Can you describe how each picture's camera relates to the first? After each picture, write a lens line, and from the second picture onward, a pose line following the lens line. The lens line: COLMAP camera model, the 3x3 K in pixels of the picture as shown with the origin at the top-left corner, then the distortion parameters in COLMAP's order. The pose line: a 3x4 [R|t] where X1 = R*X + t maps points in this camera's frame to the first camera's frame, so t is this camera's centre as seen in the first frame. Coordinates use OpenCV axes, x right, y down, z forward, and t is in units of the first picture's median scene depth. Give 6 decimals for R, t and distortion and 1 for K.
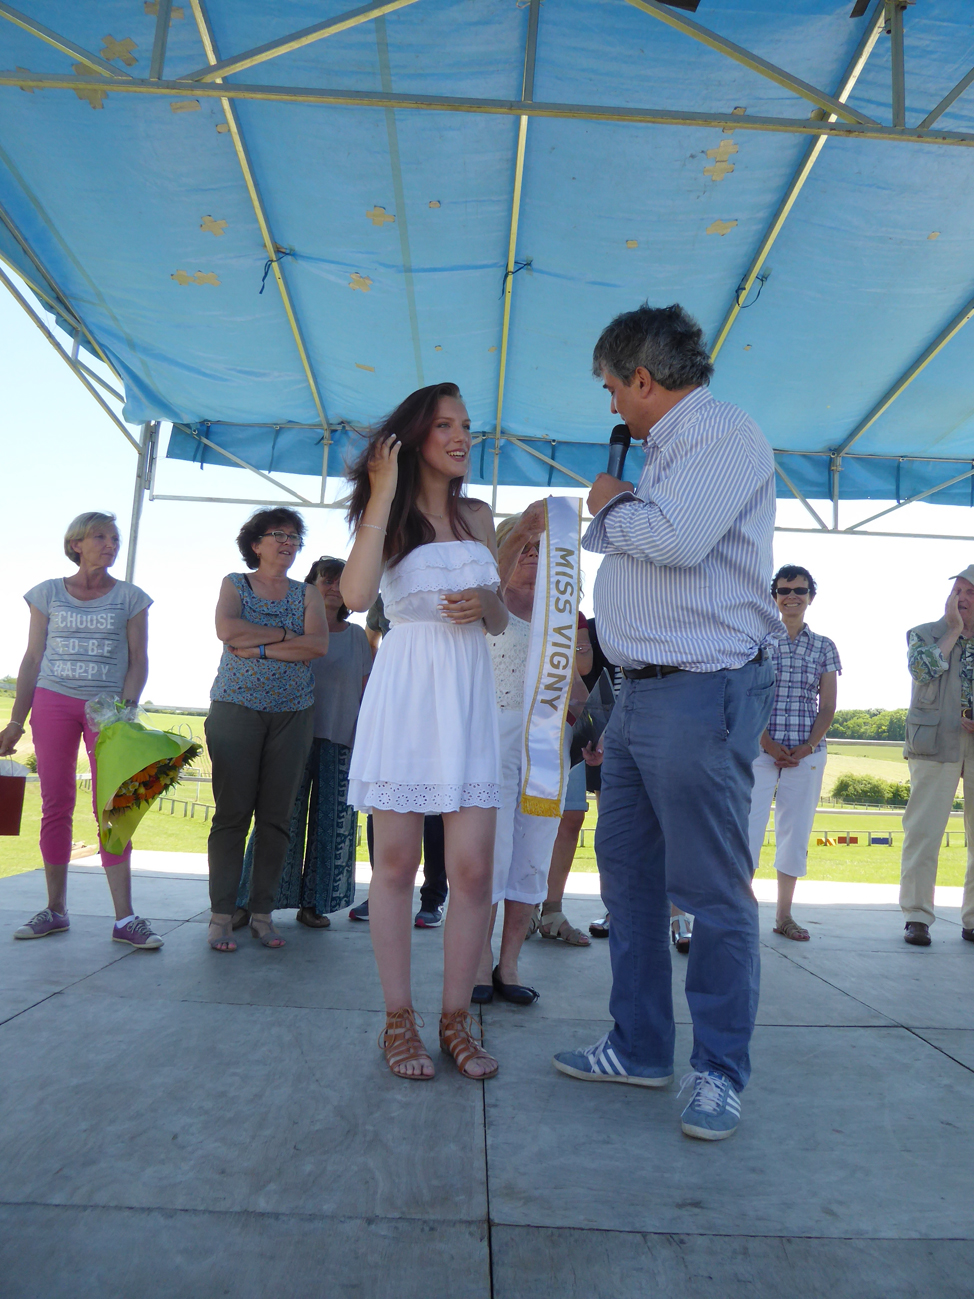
lens RADIAL K [[953.8, 0, 480.7], [0, 953.8, 674.8], [0, 0, 1]] dist [-0.011316, -0.001303]
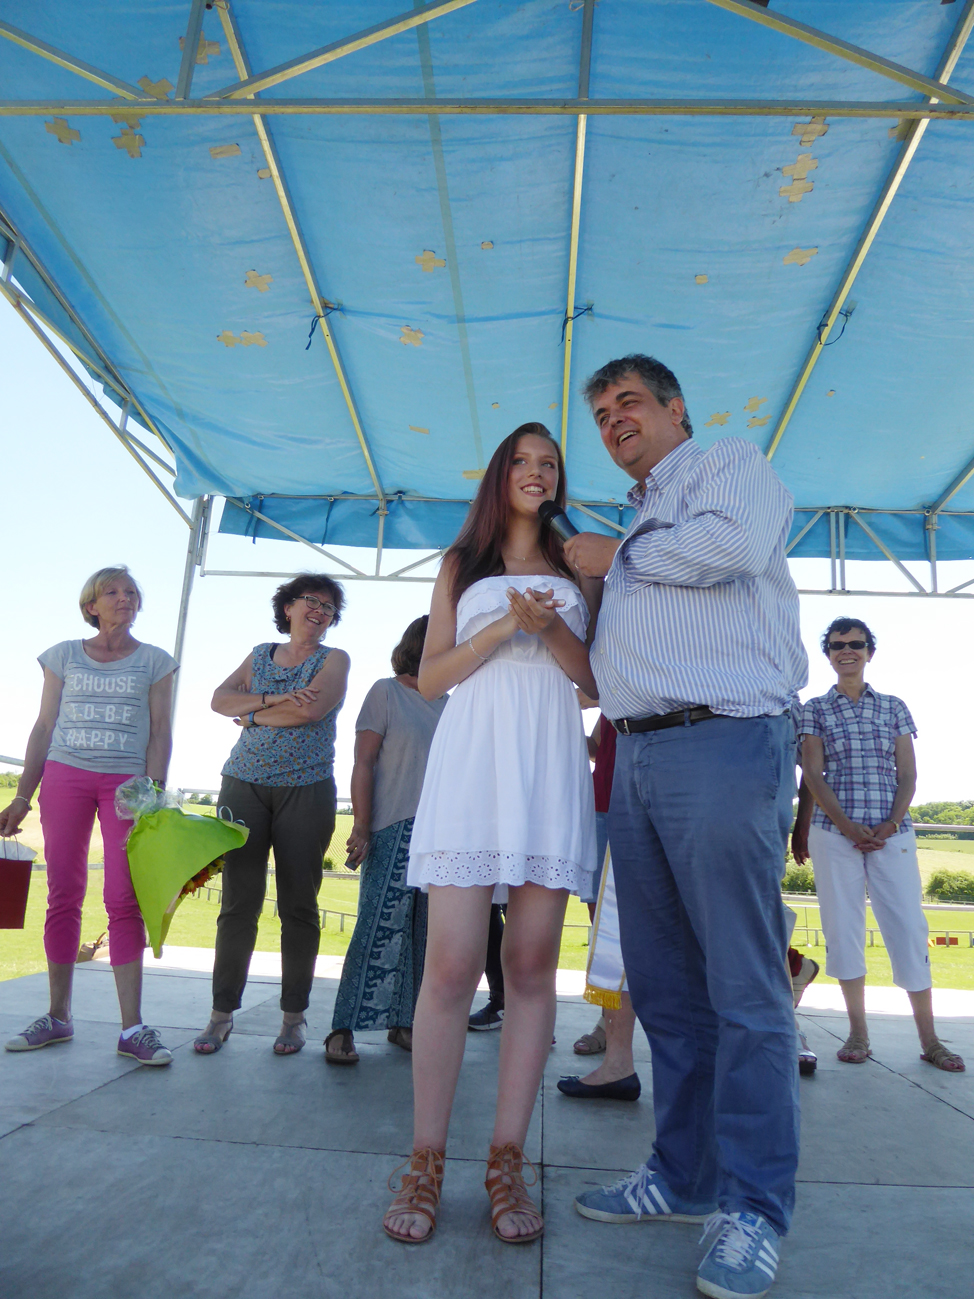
lens RADIAL K [[953.8, 0, 476.5], [0, 953.8, 669.2], [0, 0, 1]] dist [-0.011316, -0.001303]
pose [[0.996934, -0.013348, -0.077104, 0.007482], [0.005311, 0.994613, -0.103520, 0.018601], [0.078070, 0.102794, 0.991634, 0.108374]]
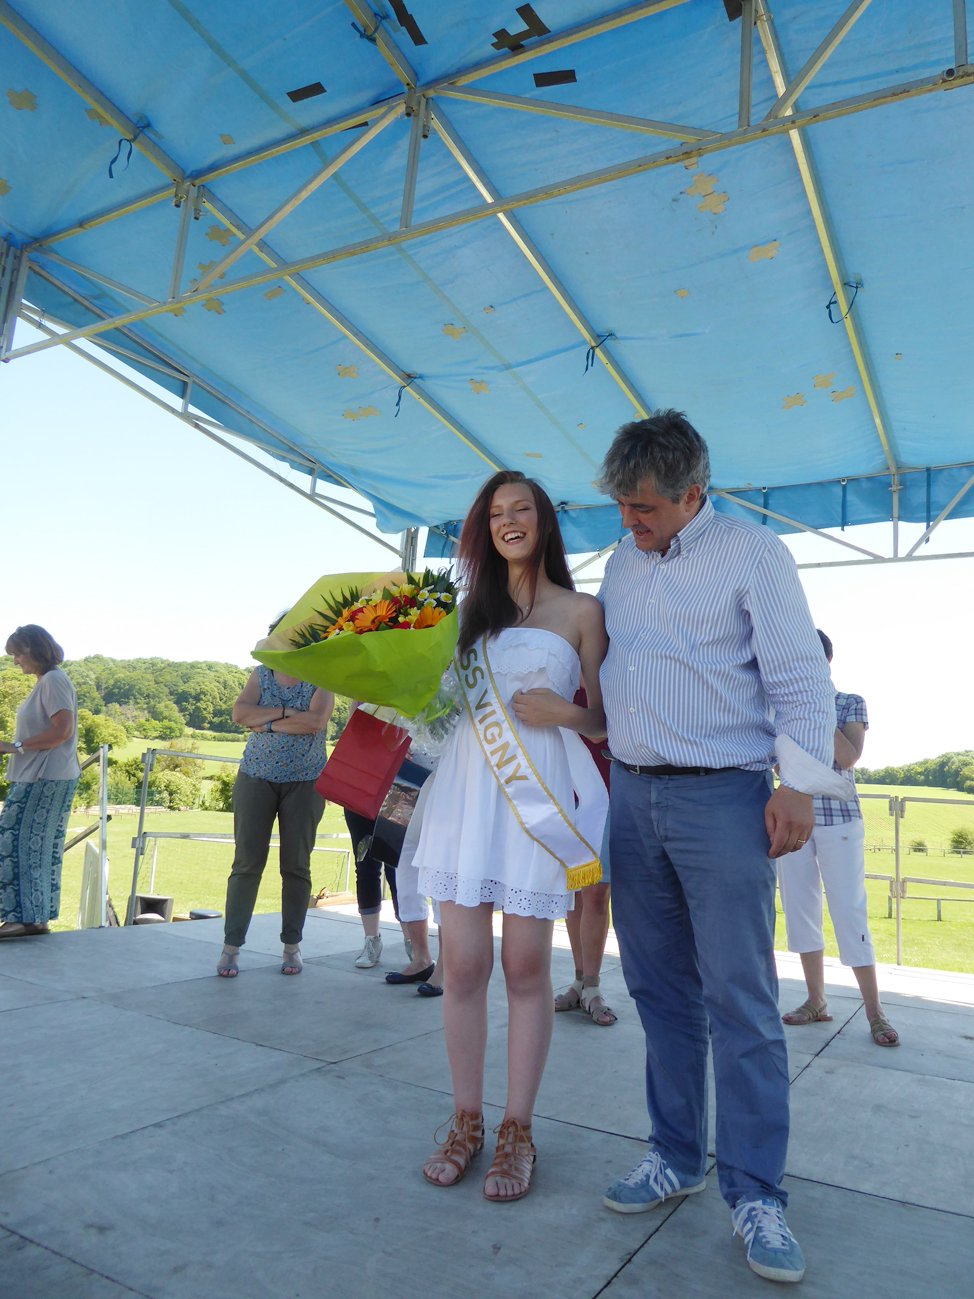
lens RADIAL K [[953.8, 0, 491.5], [0, 953.8, 669.2], [0, 0, 1]] dist [-0.011316, -0.001303]
pose [[0.866668, -0.072415, -0.493601, 0.456689], [0.033945, 0.995676, -0.086472, 0.013318], [0.497728, 0.058187, 0.865379, 0.073974]]
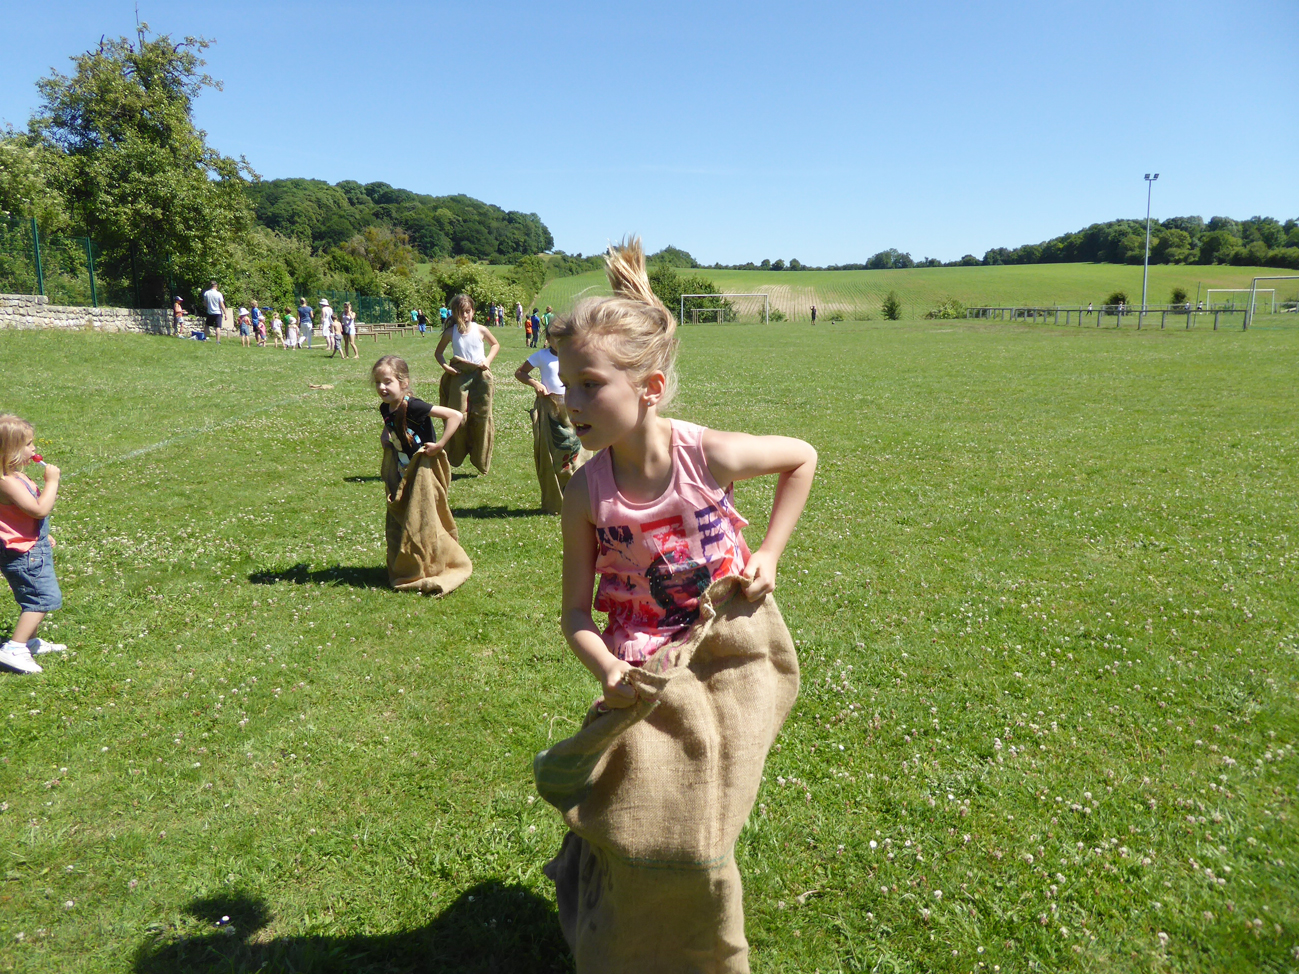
lens RADIAL K [[953.8, 0, 652.9], [0, 953.8, 479.8], [0, 0, 1]] dist [-0.011316, -0.001303]
pose [[0.894832, -0.003198, -0.446392, -4.314724], [0.116171, 0.967188, 0.225946, 0.315763], [0.431022, -0.254042, 0.865842, 2.483893]]
